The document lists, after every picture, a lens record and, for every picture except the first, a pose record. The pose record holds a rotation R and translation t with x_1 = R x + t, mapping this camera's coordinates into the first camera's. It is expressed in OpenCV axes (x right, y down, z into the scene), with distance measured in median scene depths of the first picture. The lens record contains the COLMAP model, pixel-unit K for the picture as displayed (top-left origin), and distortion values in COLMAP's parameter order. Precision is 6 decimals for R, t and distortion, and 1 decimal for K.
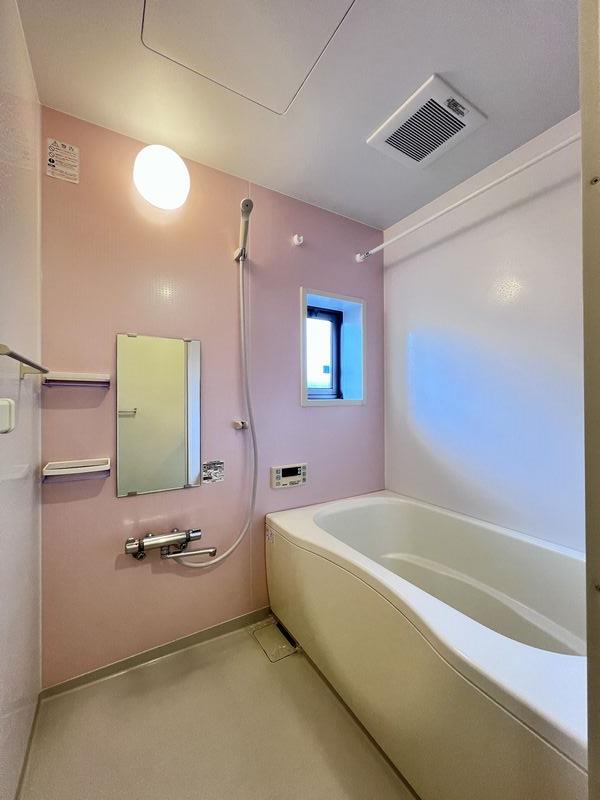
lens RADIAL K [[320.8, 0, 300.0], [0, 320.8, 400.0], [0, 0, 1]] dist [0.000466, -0.000003]
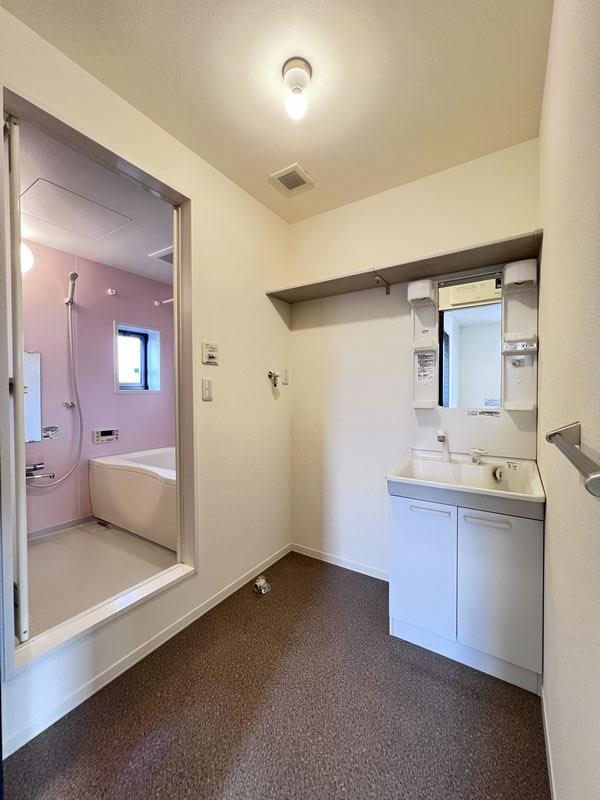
lens RADIAL K [[321.8, 0, 300.0], [0, 321.8, 400.0], [0, 0, 1]] dist [-0.001324, -0.000048]
pose [[0.903329, -0.005235, 0.428916, 0.162906], [-0.003065, 0.999821, 0.018659, 0.019587], [-0.428937, -0.018170, 0.903152, -0.945995]]
